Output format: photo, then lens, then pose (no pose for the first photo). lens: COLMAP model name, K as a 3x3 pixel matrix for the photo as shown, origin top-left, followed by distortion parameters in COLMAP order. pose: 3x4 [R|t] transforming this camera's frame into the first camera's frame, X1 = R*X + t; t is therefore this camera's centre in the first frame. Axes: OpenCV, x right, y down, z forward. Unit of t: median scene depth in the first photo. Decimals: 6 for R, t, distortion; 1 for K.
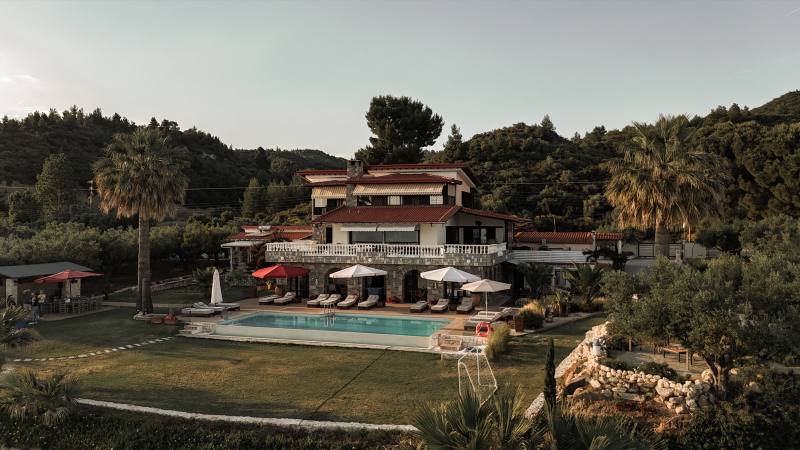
lens RADIAL K [[583.2, 0, 400.0], [0, 583.2, 225.0], [0, 0, 1]] dist [0.071574, -0.075172]
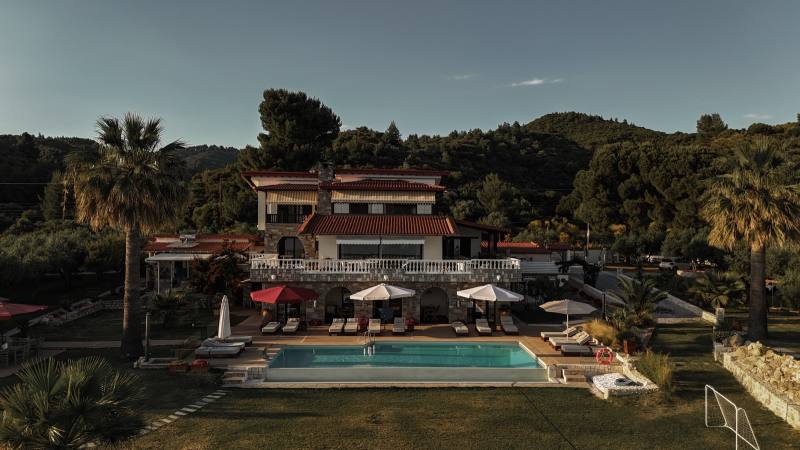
lens RADIAL K [[583.2, 0, 400.0], [0, 583.2, 225.0], [0, 0, 1]] dist [0.071574, -0.075172]
pose [[0.940840, 0.006602, 0.338787, -0.332707], [-0.006398, 0.999978, -0.001719, -0.018544], [-0.338791, -0.000551, 0.940861, 0.156984]]
